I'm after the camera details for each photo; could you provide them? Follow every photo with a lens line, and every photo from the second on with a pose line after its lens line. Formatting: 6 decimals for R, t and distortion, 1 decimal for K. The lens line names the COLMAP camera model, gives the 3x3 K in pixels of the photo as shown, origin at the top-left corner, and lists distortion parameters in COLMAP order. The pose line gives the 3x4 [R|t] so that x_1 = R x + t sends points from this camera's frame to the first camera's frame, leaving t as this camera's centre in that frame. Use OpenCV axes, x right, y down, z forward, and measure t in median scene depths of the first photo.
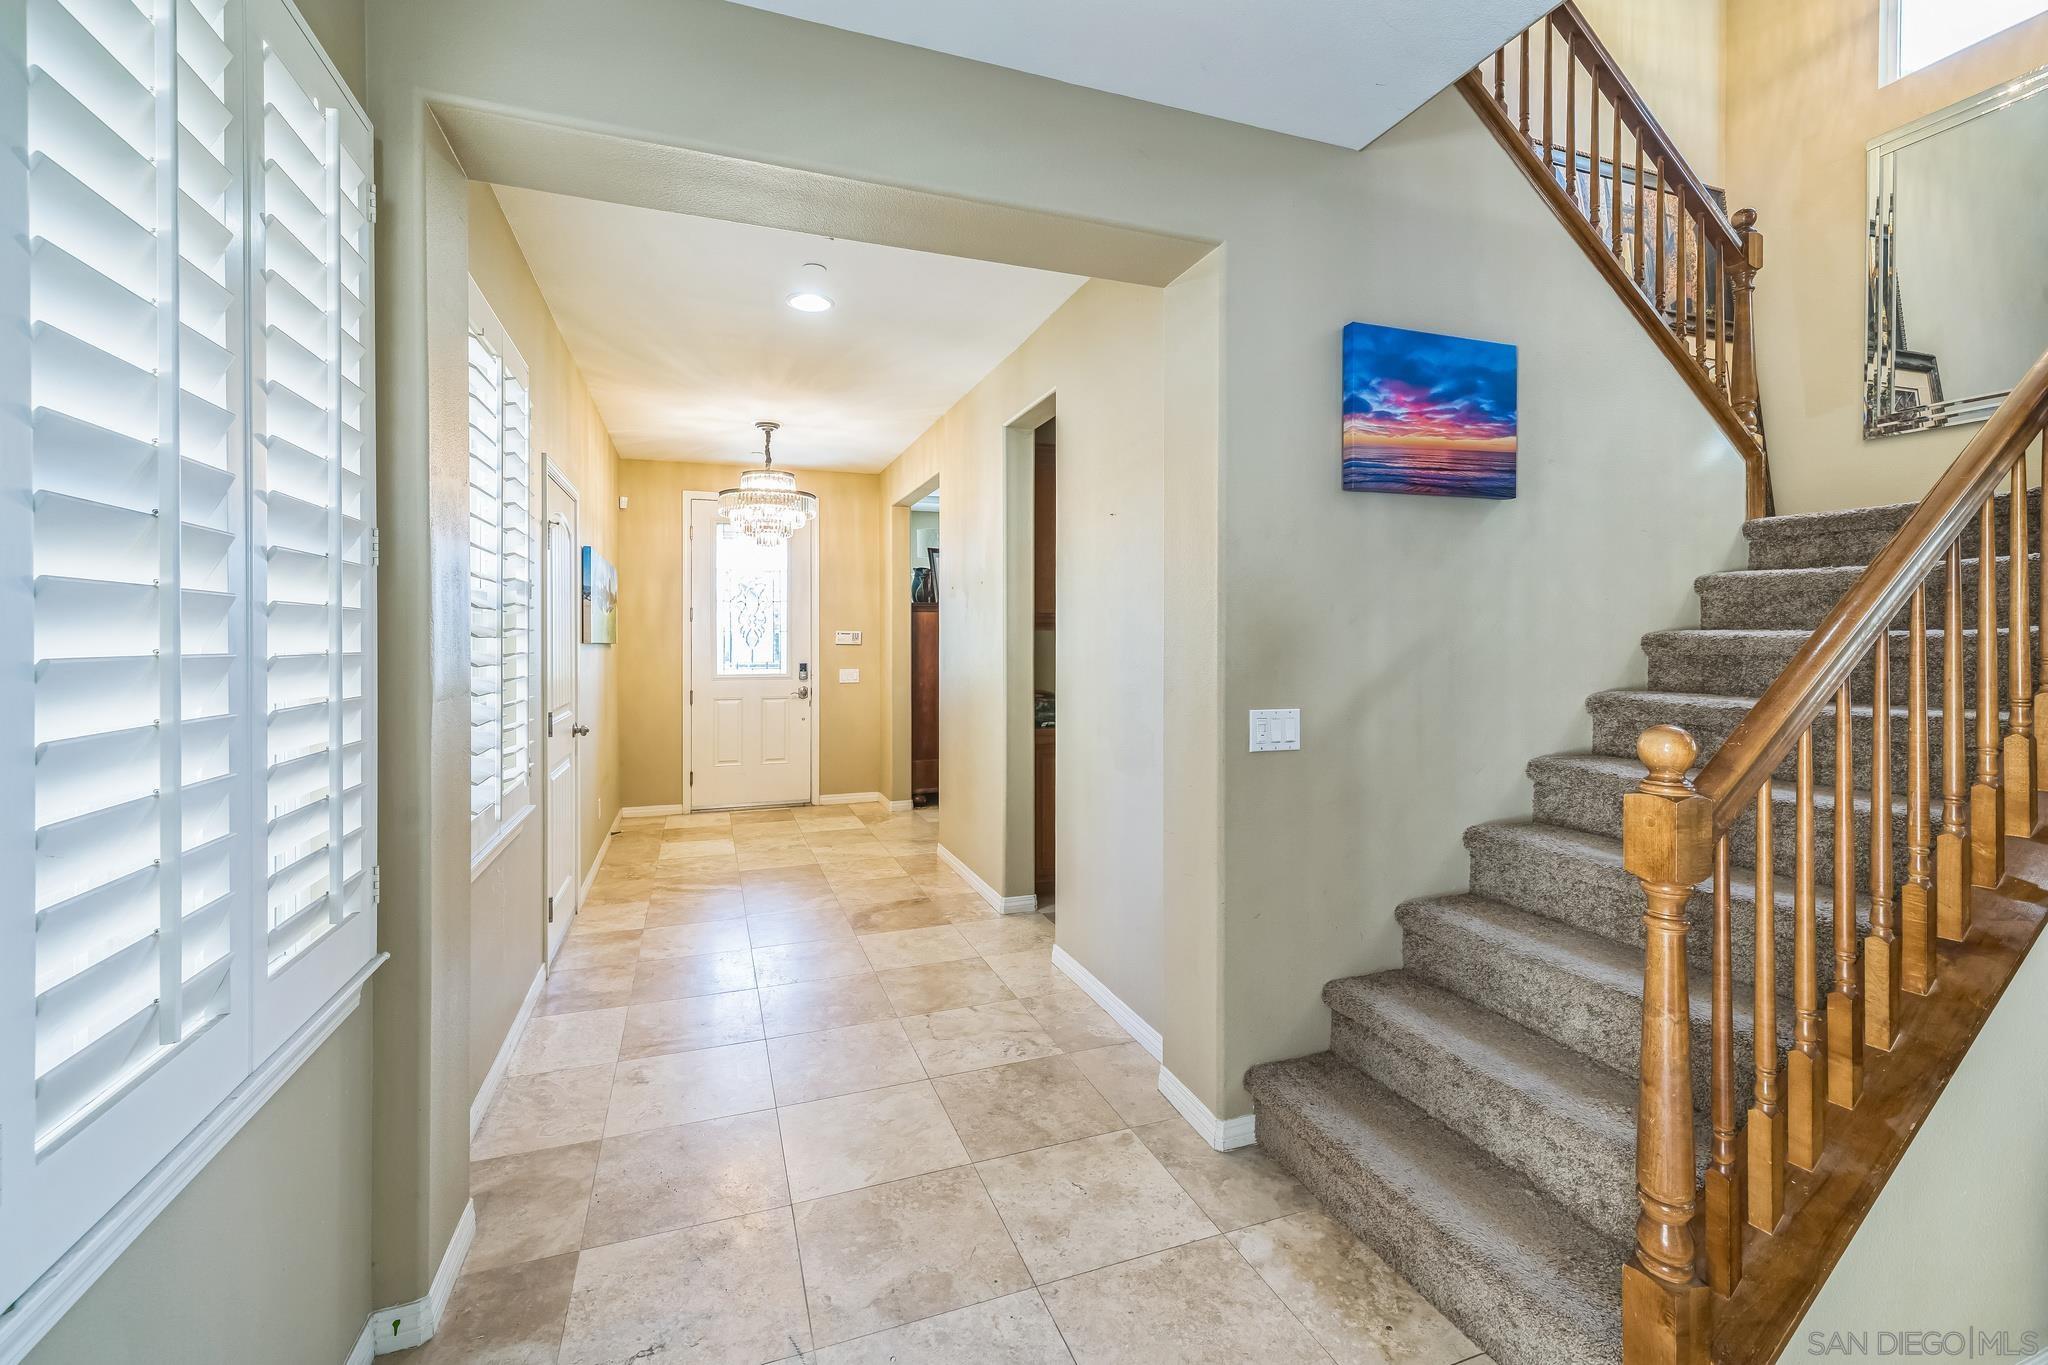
lens RADIAL K [[859.0, 0, 1026.7], [0, 859.0, 632.9], [0, 0, 1]] dist [0.000052, 0.000008]
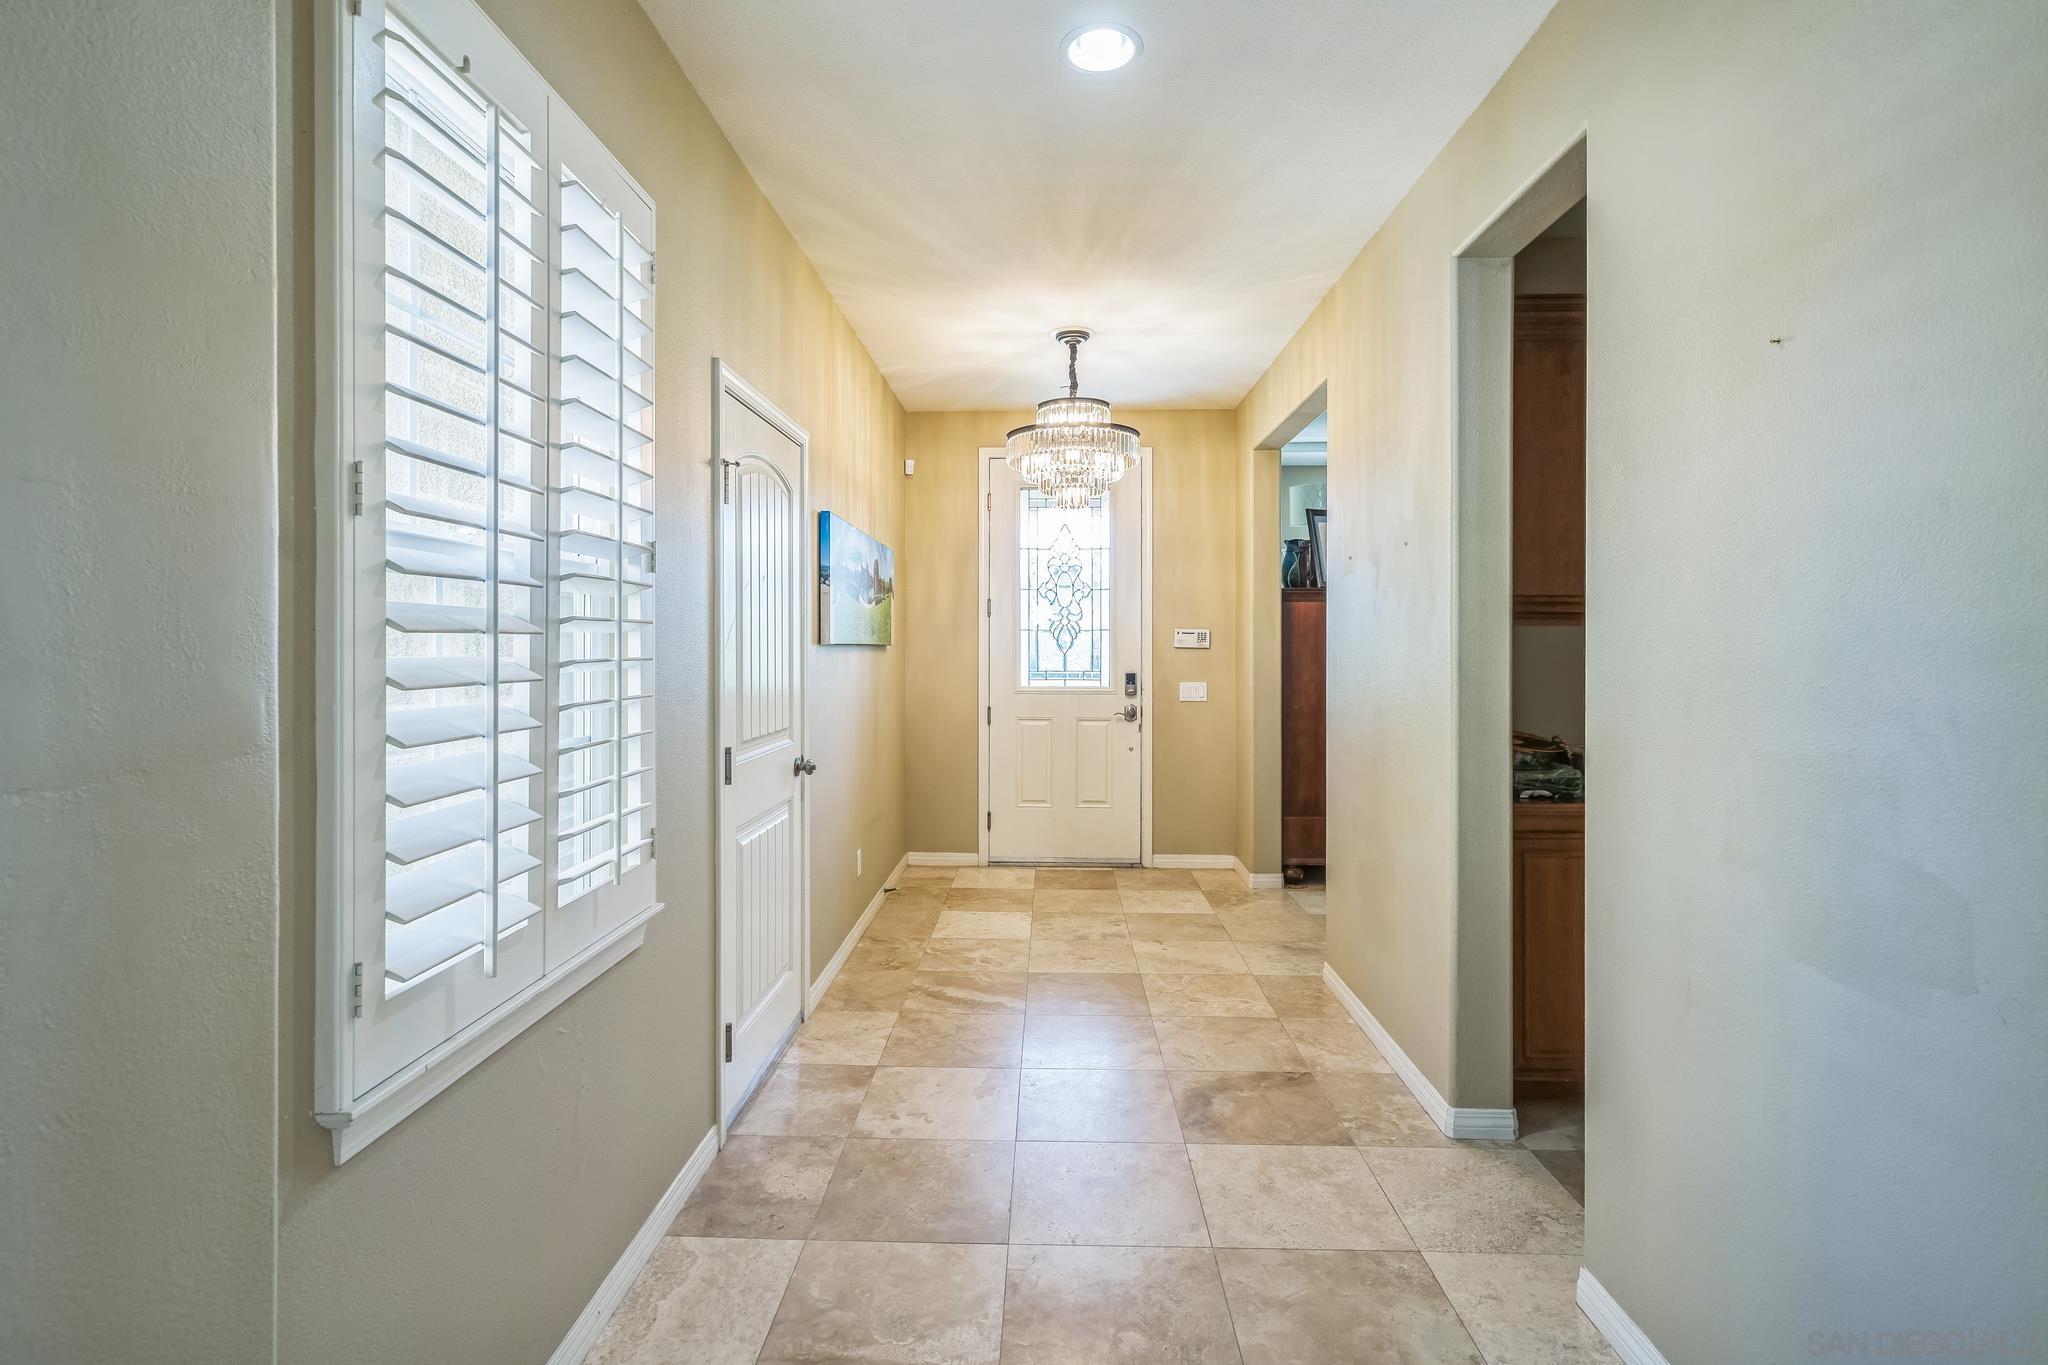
lens RADIAL K [[969.1, 0, 1029.4], [0, 969.1, 633.5], [0, 0, 1]] dist [-0.001048, -0.000211]
pose [[0.925777, 0.000738, -0.378070, -0.038884], [-0.001060, 0.999999, -0.000644, 0.002872], [0.378069, 0.000997, 0.925777, 0.284655]]
